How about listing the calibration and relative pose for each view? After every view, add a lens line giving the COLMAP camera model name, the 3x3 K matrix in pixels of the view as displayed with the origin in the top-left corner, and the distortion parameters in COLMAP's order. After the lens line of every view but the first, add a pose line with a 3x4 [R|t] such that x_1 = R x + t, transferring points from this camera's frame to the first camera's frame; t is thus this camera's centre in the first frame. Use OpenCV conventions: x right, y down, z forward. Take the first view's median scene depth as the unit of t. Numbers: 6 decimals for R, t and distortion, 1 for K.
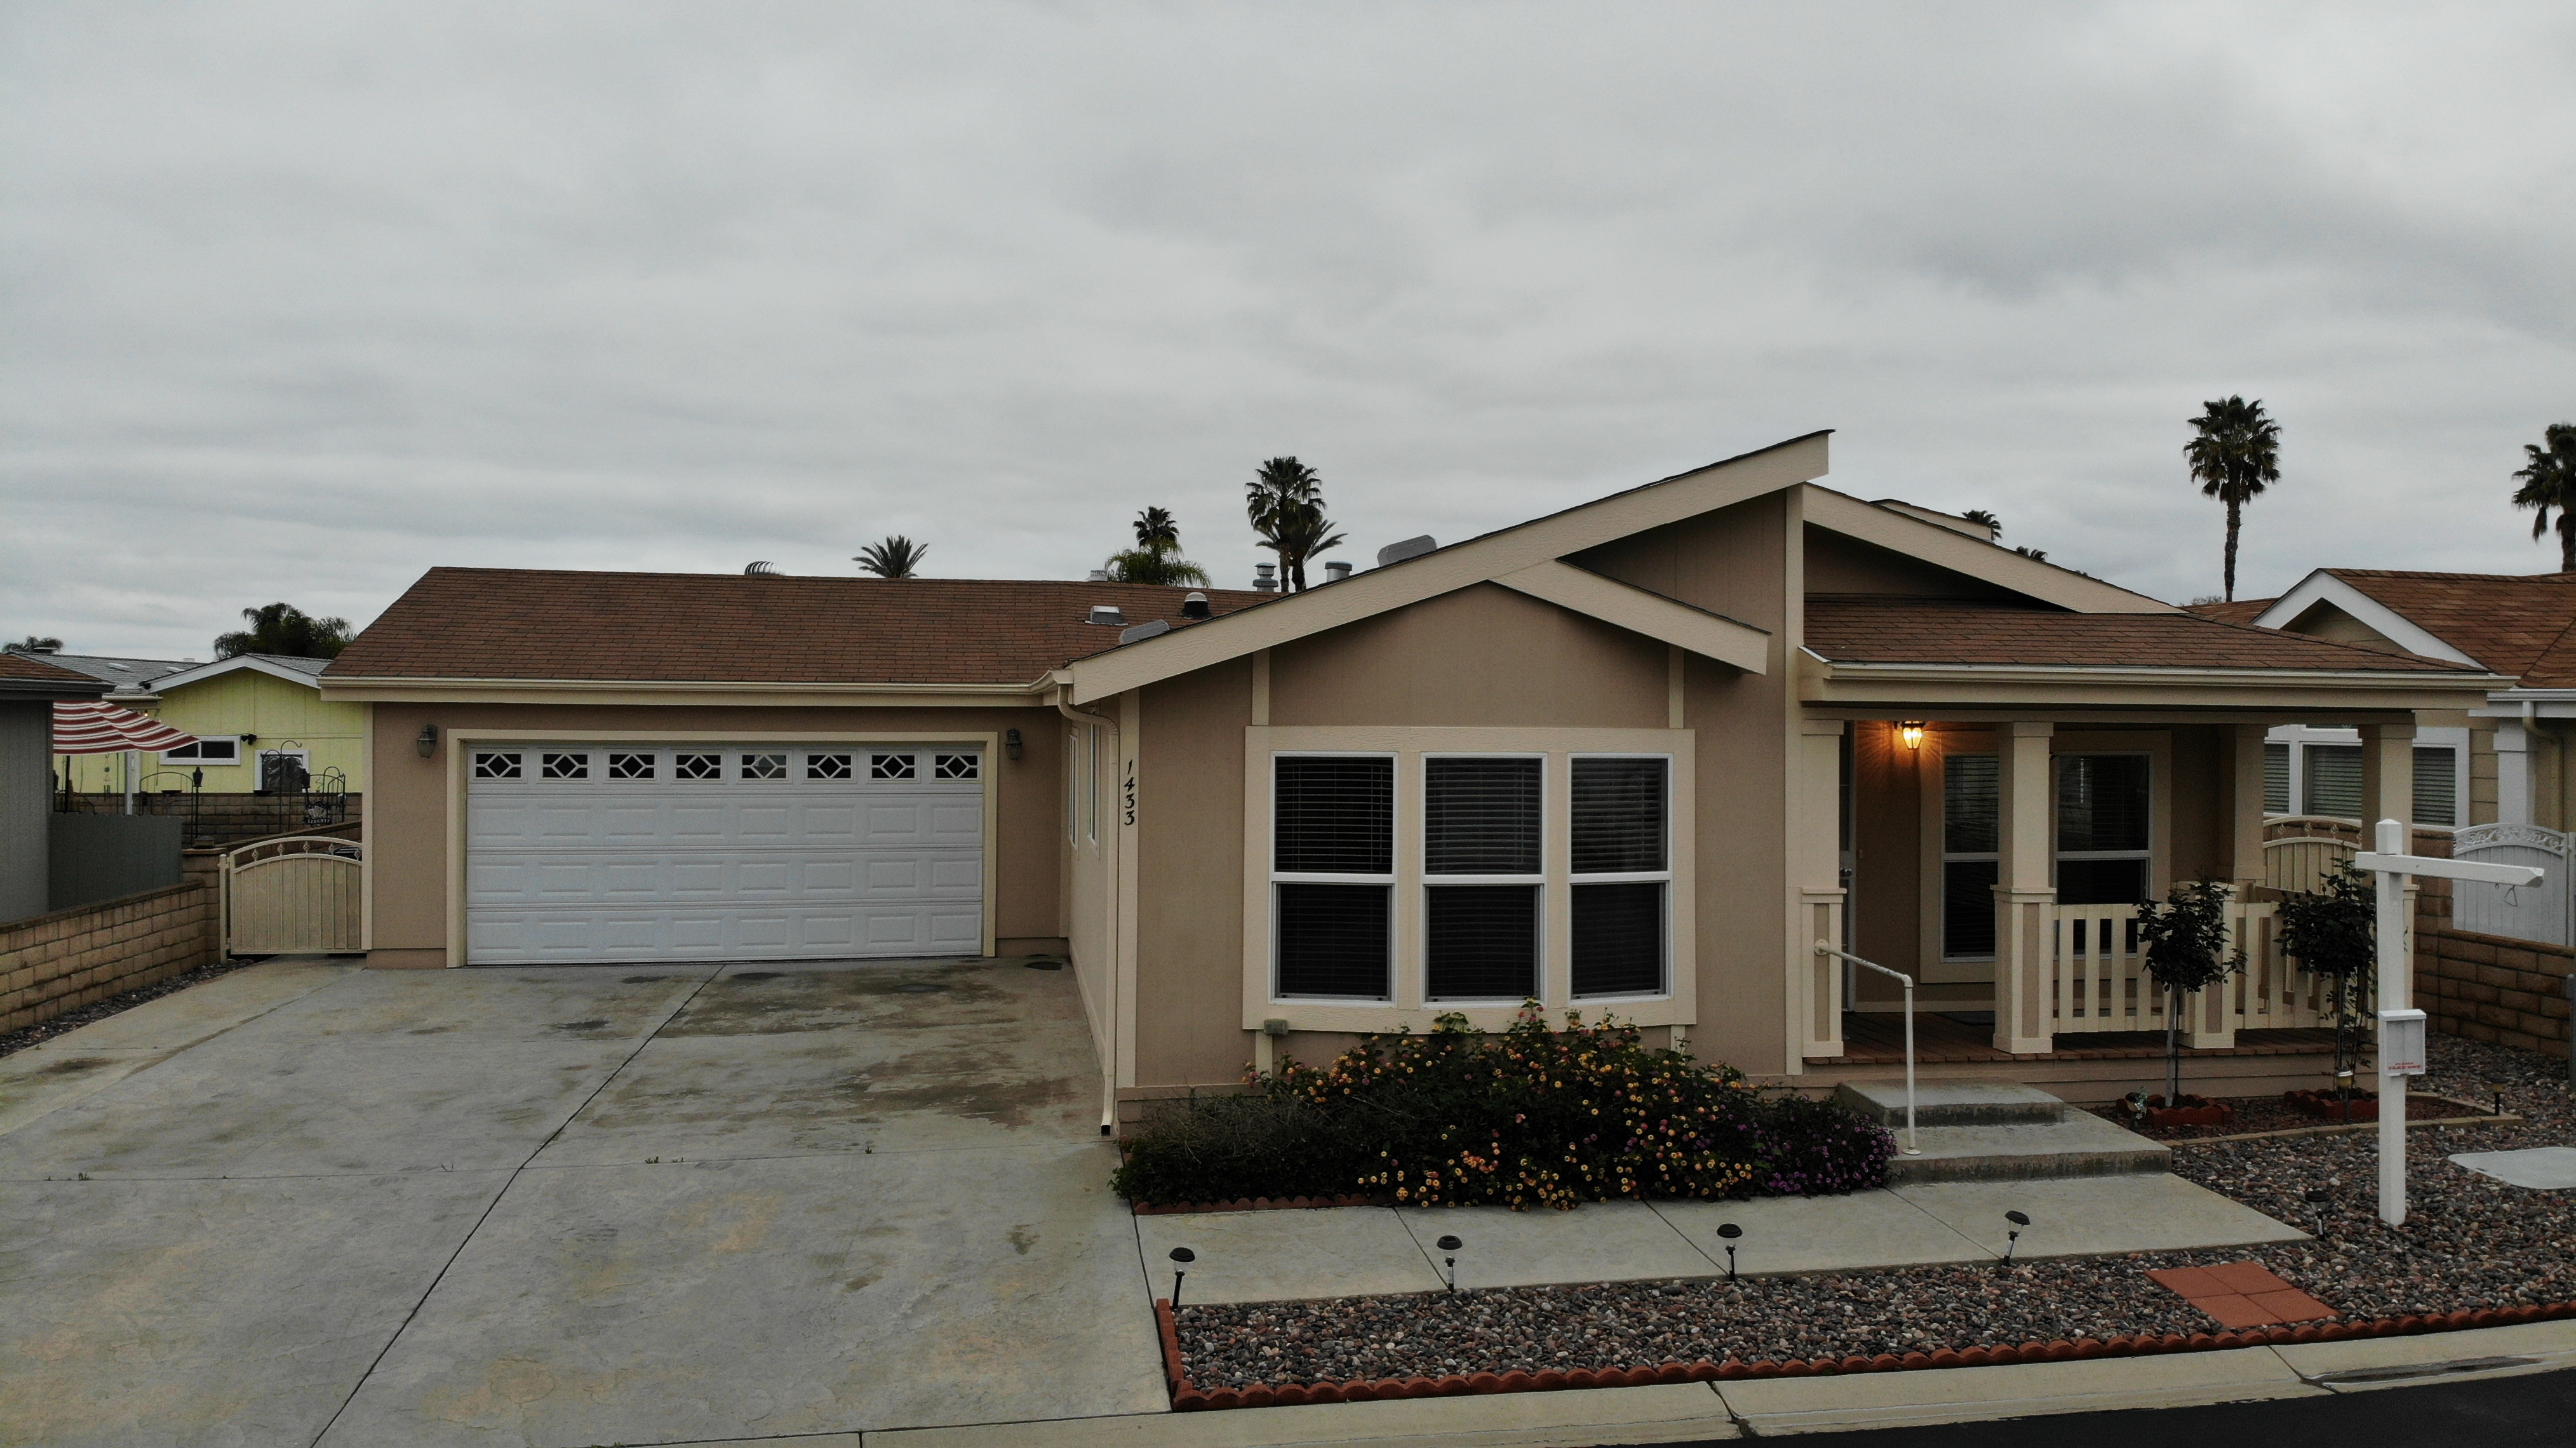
lens RADIAL K [[1908.1, 0, 1293.5], [0, 1908.1, 715.5], [0, 0, 1]] dist [-0.029321, -0.004822]
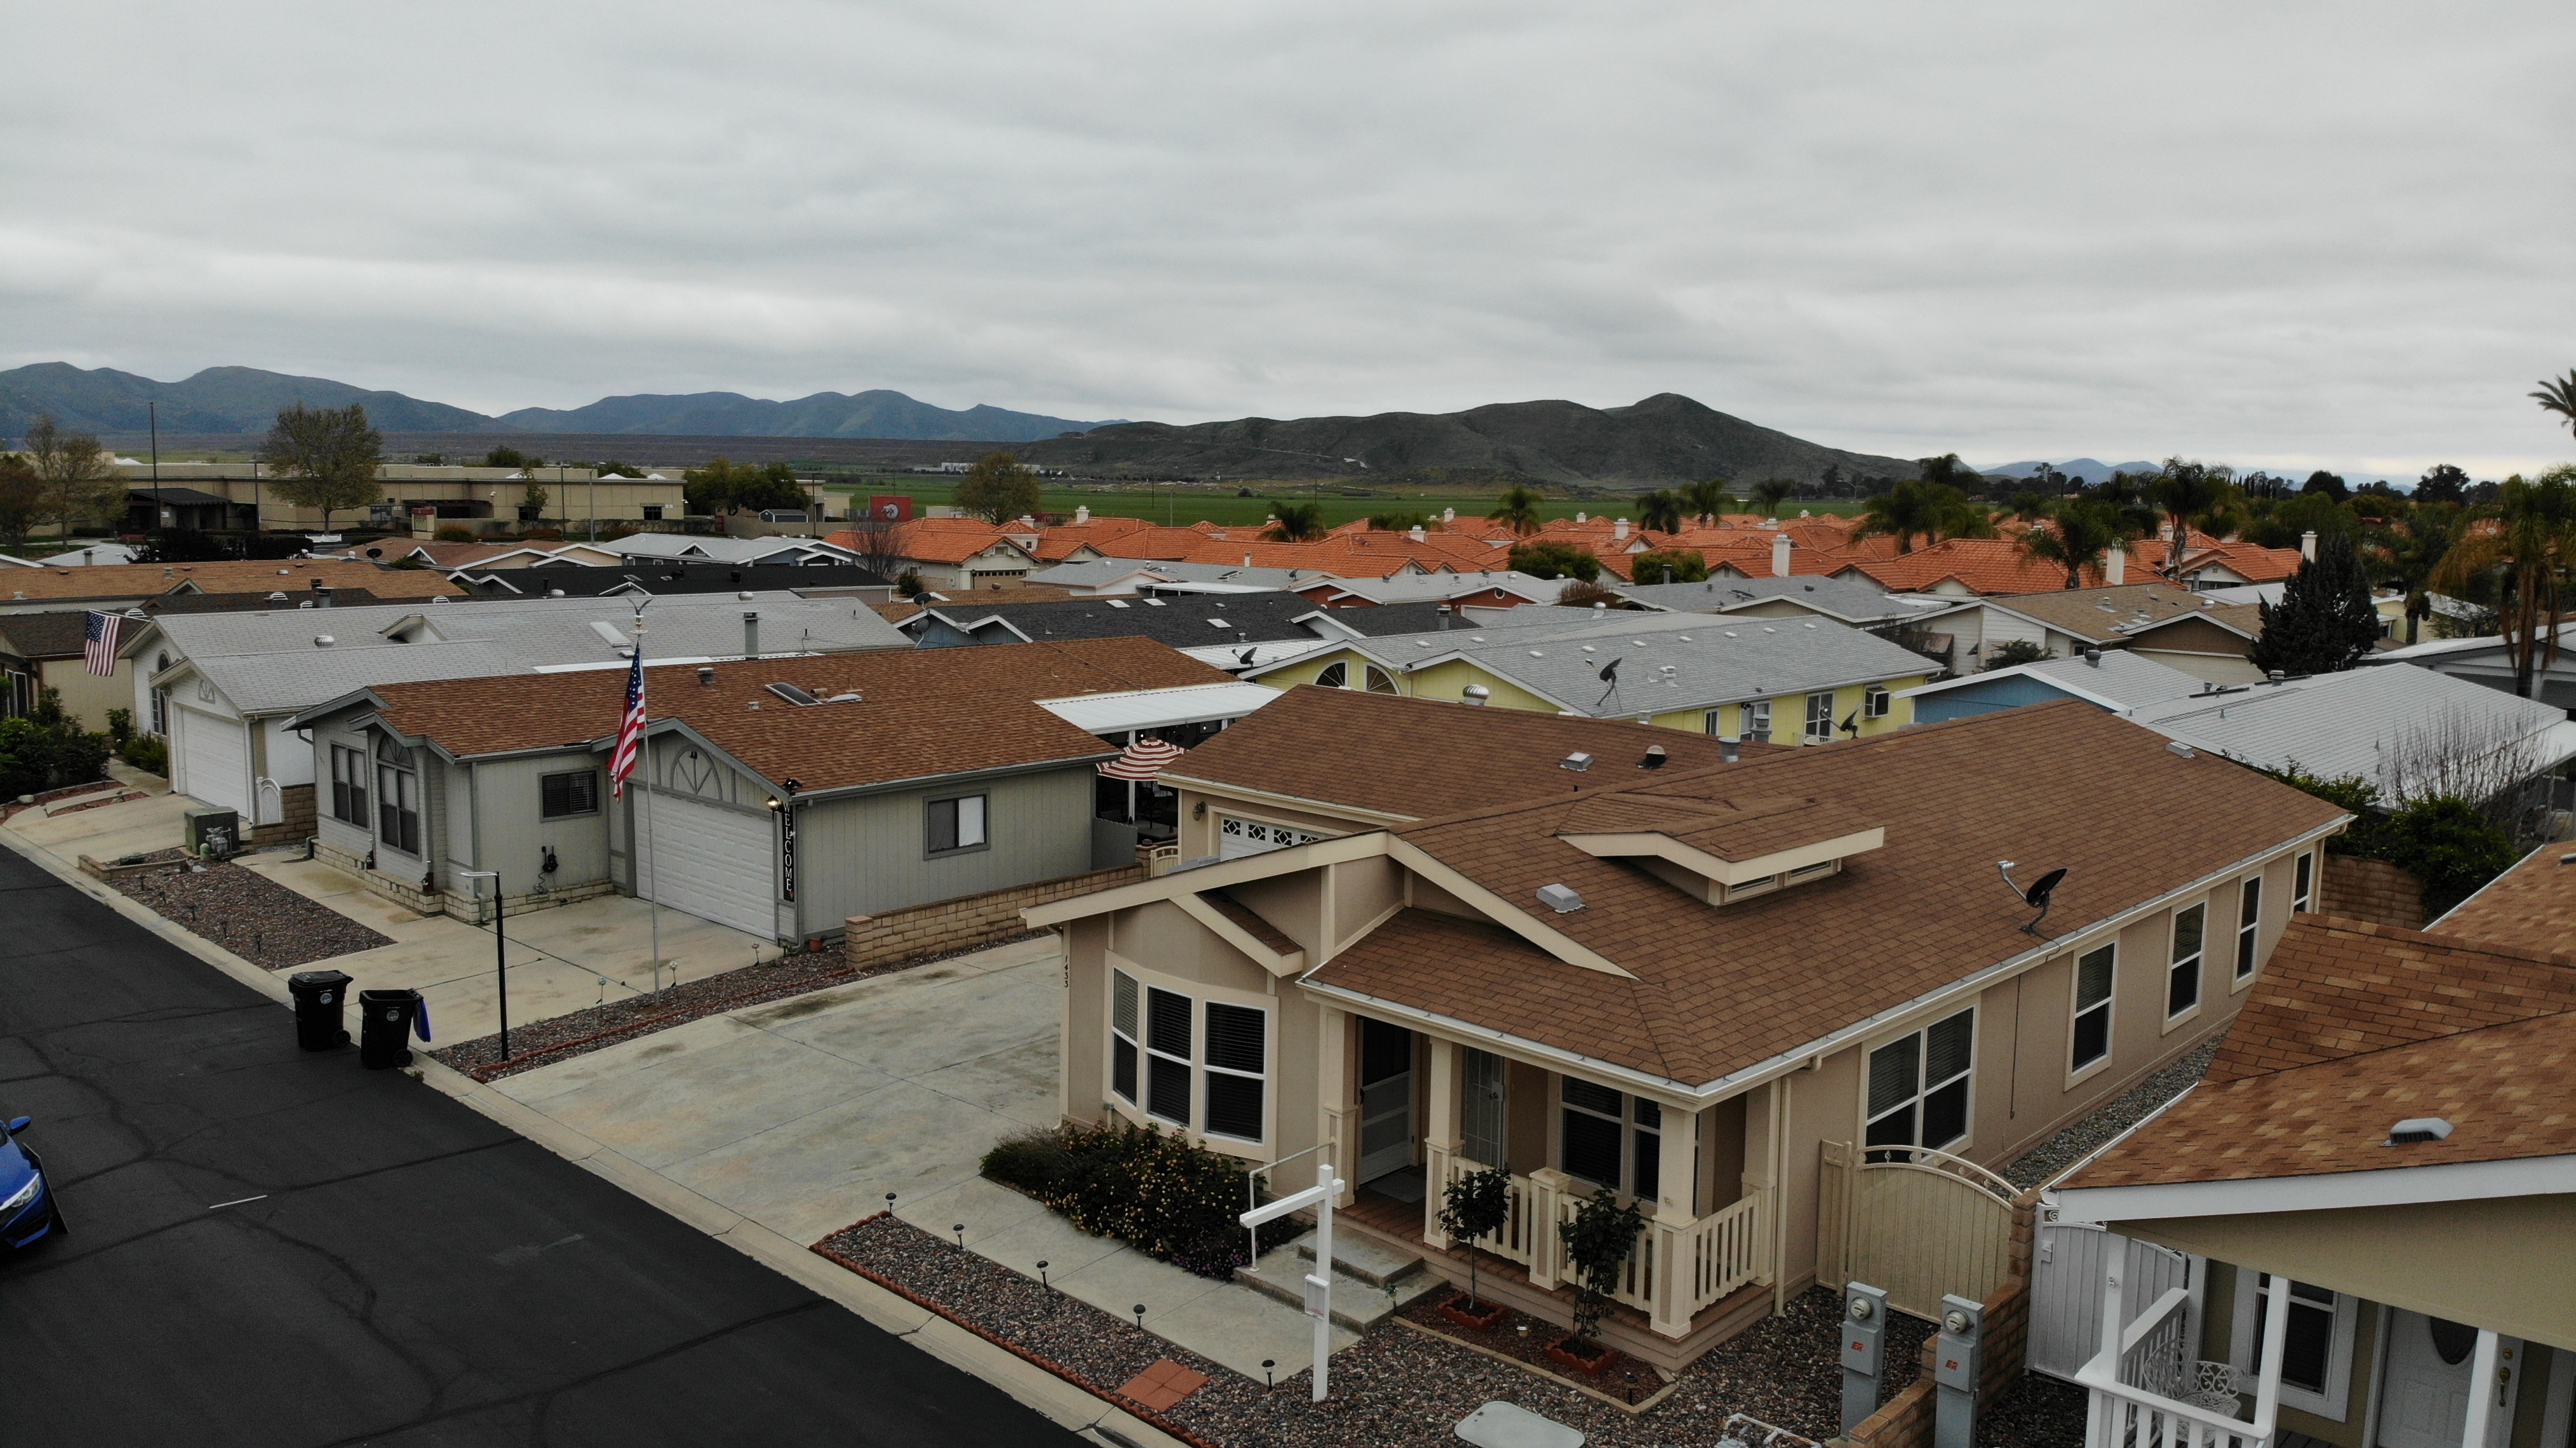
lens RADIAL K [[1908.1, 0, 1304.4], [0, 1908.1, 727.8], [0, 0, 1]] dist [-0.029321, -0.004822]
pose [[0.610524, 0.104985, -0.785008, 1.588657], [-0.008631, 0.991998, 0.125955, -0.461071], [0.791951, -0.070123, 0.606545, 0.008553]]
